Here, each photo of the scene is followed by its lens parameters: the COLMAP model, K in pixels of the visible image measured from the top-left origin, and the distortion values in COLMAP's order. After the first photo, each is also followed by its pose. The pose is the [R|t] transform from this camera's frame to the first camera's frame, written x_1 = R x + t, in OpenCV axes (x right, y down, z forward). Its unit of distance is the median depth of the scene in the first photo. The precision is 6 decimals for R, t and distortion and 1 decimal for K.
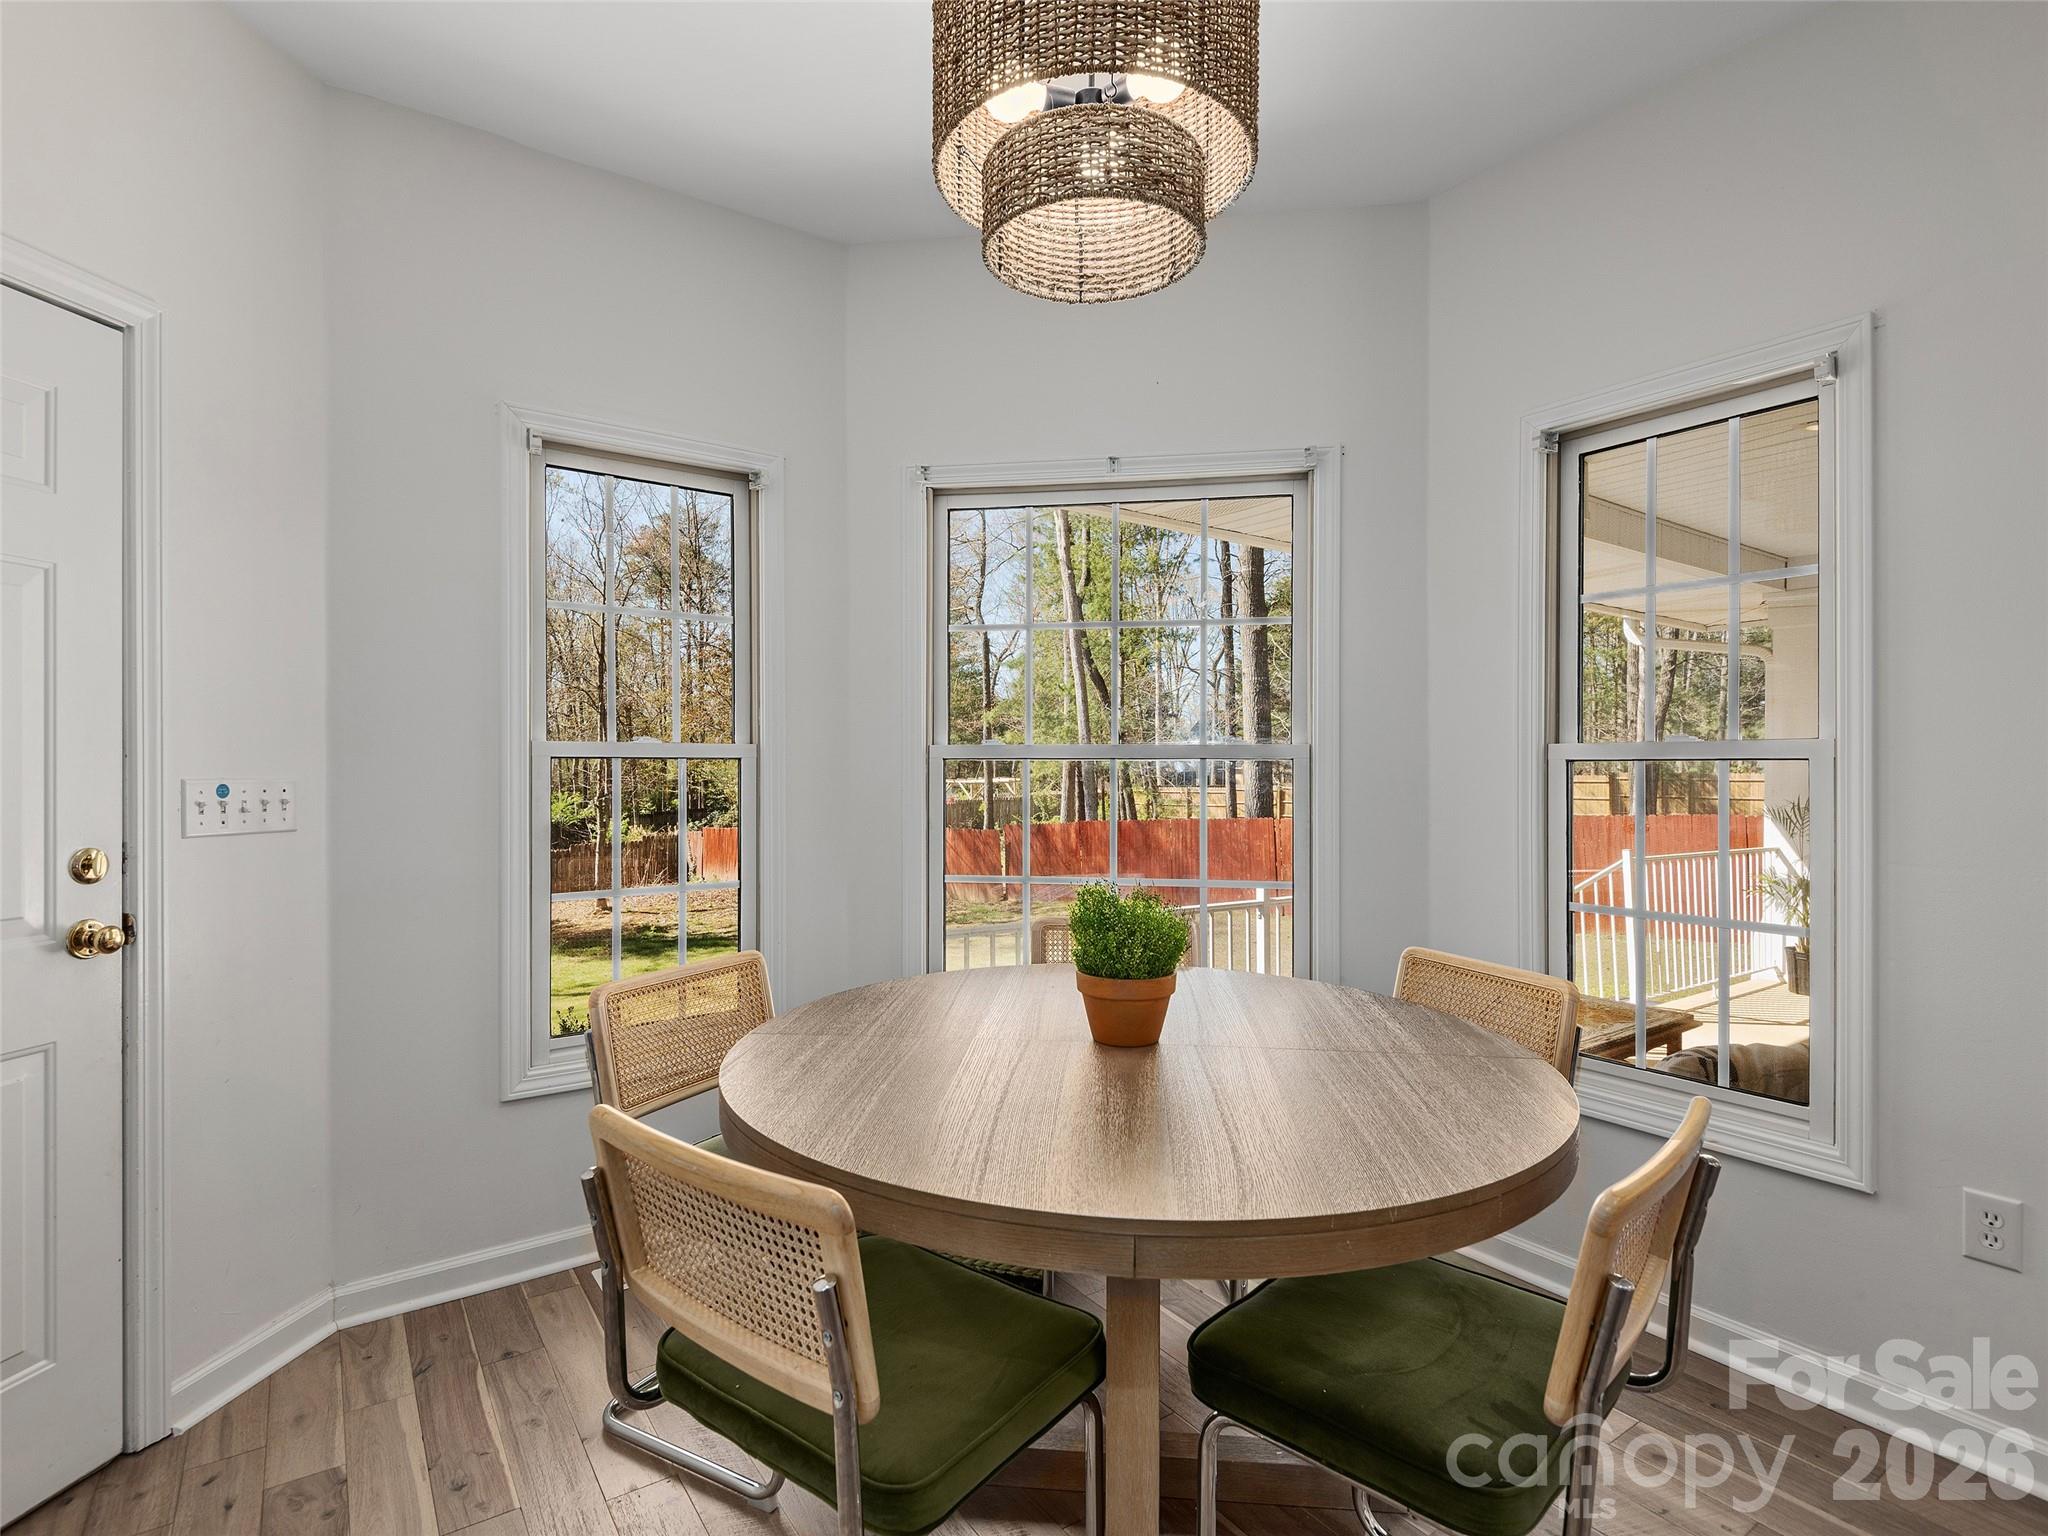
lens RADIAL K [[1043.4, 0, 1011.1], [0, 1043.4, 773.2], [0, 0, 1]] dist [0.017288, -0.010769]
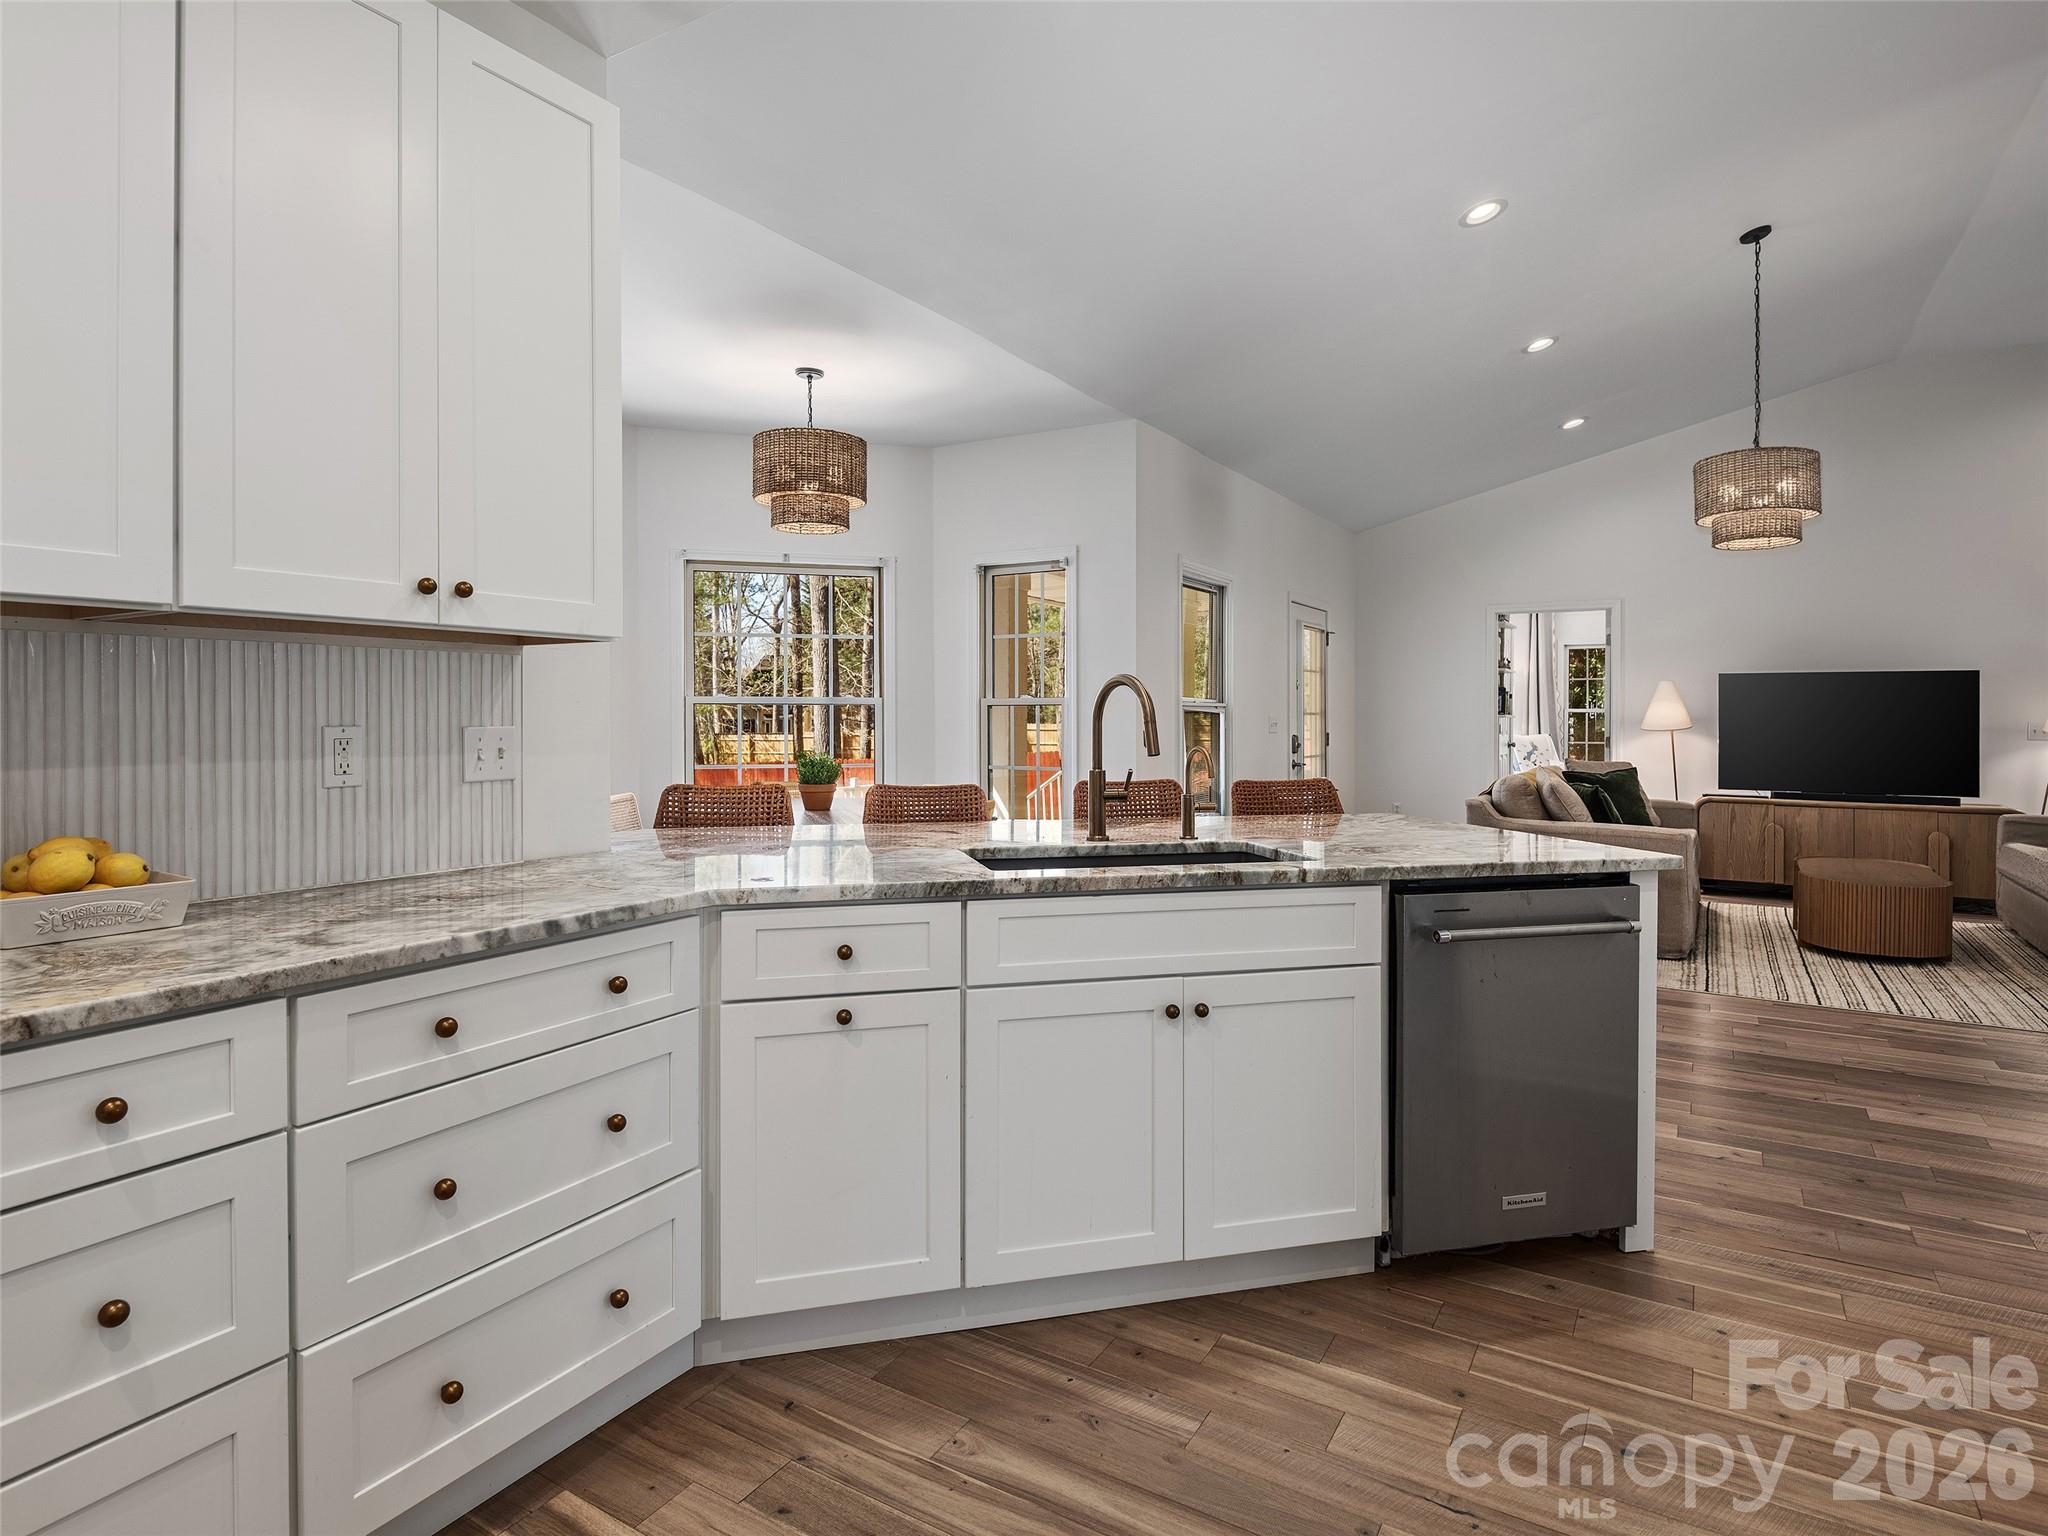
lens RADIAL K [[1100.8, 0, 1047.4], [0, 1100.8, 733.5], [0, 0, 1]] dist [0.019893, -0.012199]
pose [[0.905690, -0.006763, 0.423886, -0.489119], [0.001894, 0.999927, 0.011908, 0.027964], [-0.423936, -0.009982, 0.905637, -1.596791]]
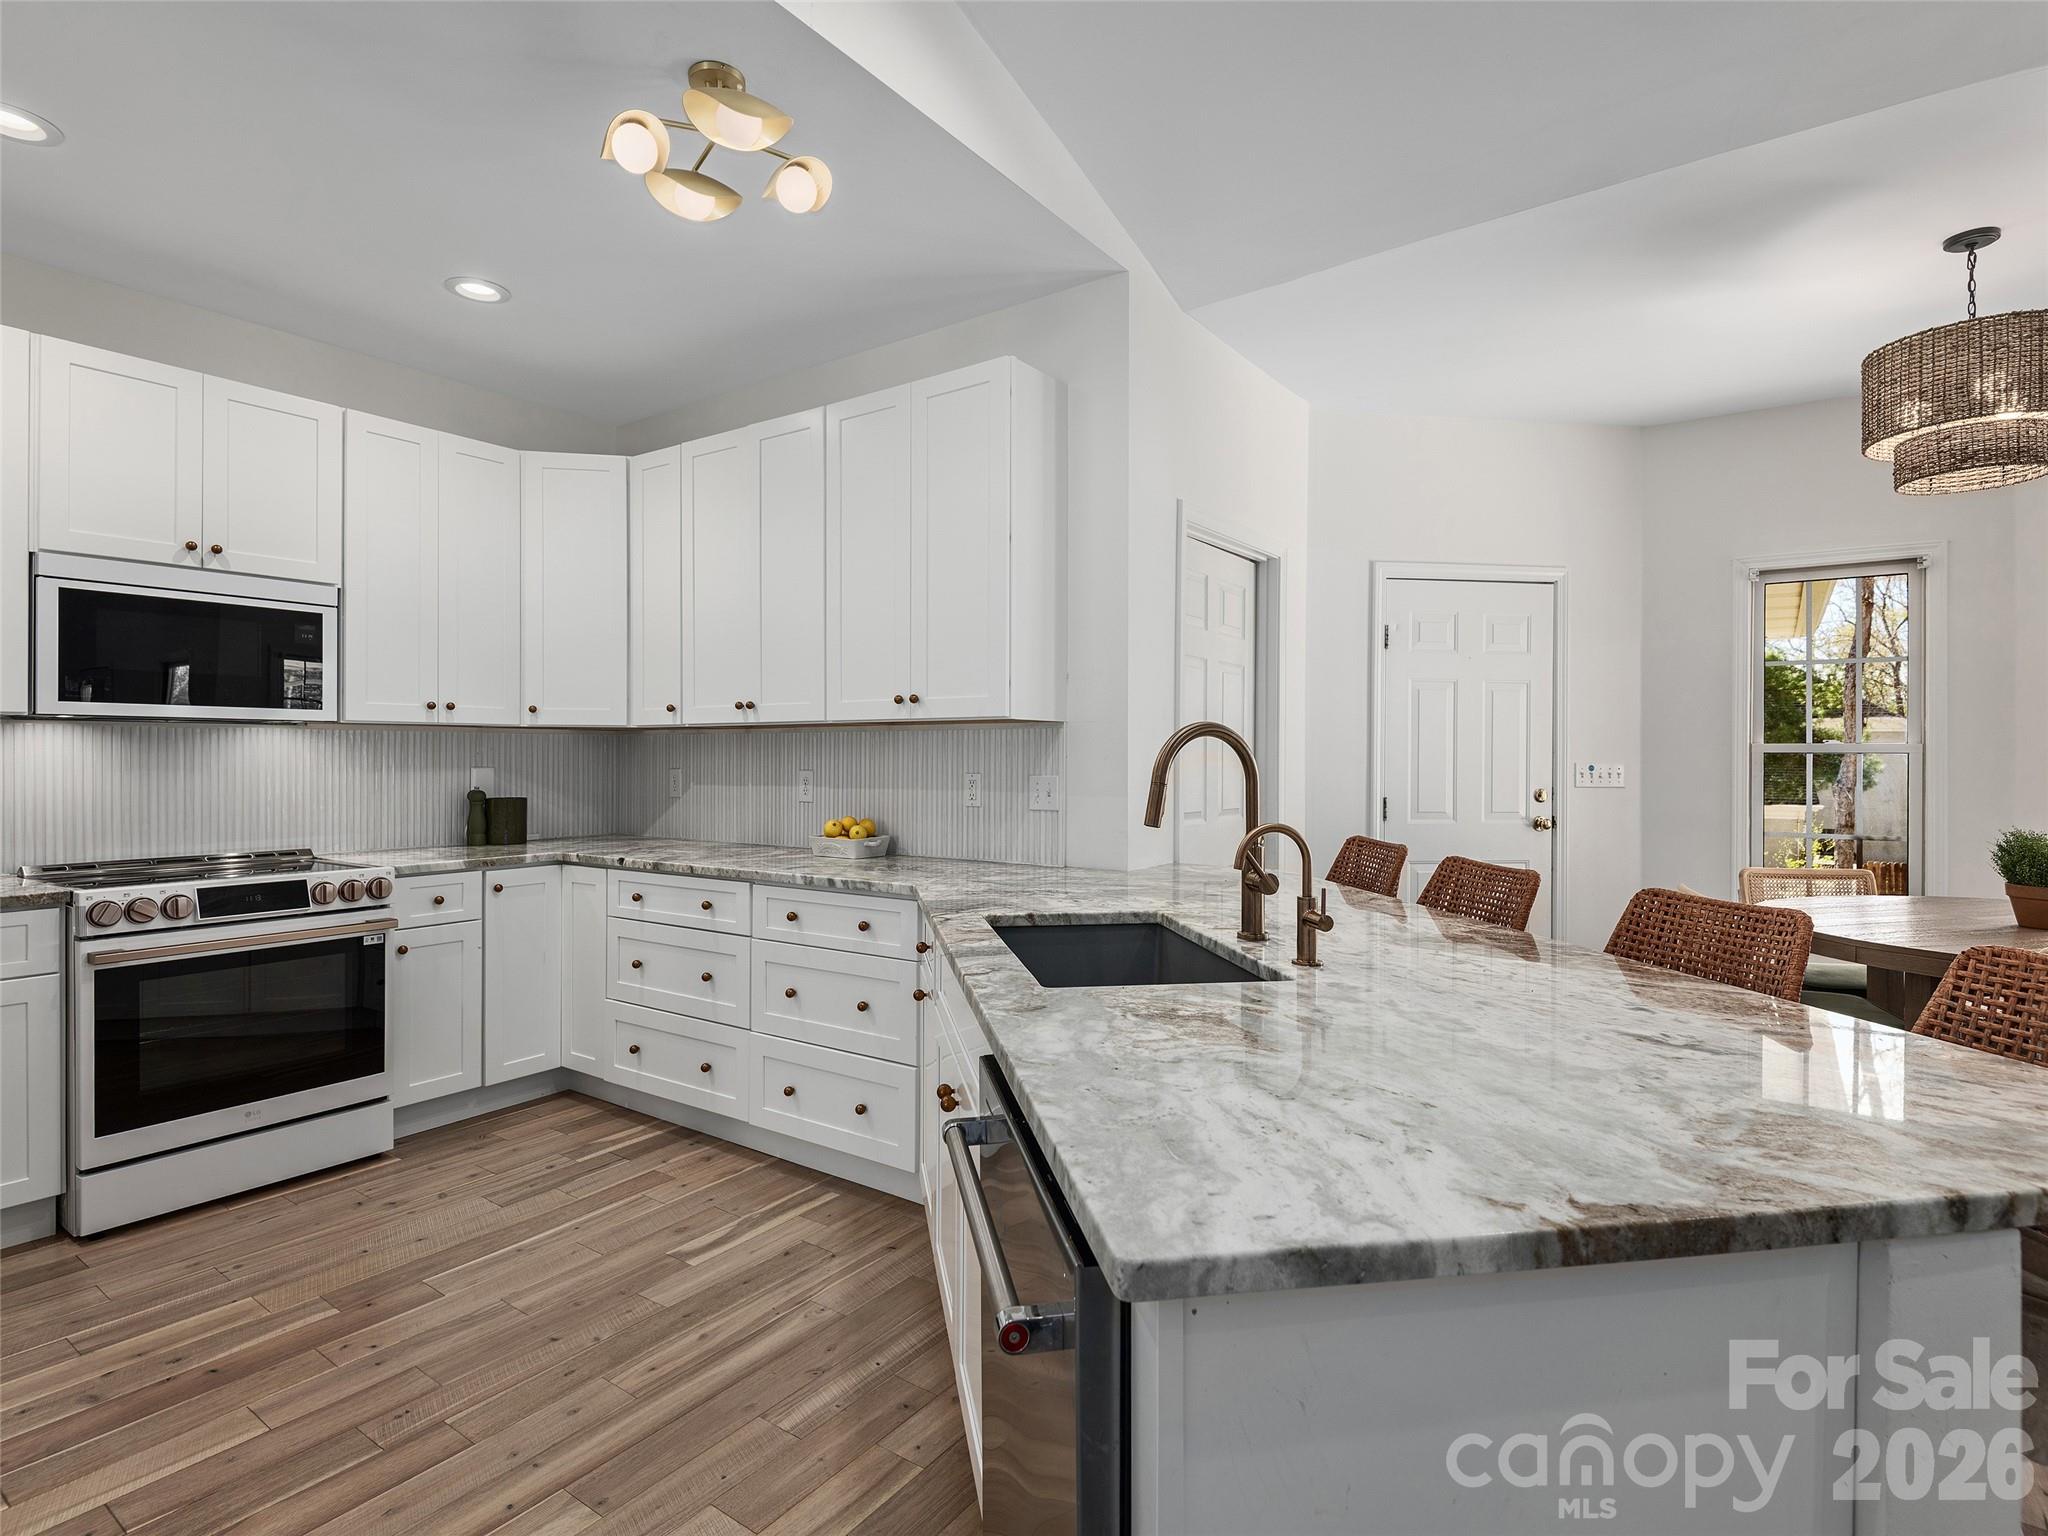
lens RADIAL K [[1043.4, 0, 1030.1], [0, 1043.4, 763.0], [0, 0, 1]] dist [0.017288, -0.010769]
pose [[0.346922, 0.001954, -0.937892, 0.972320], [-0.006189, 0.999981, -0.000206, 0.014072], [0.937873, 0.005876, 0.346928, -0.946033]]
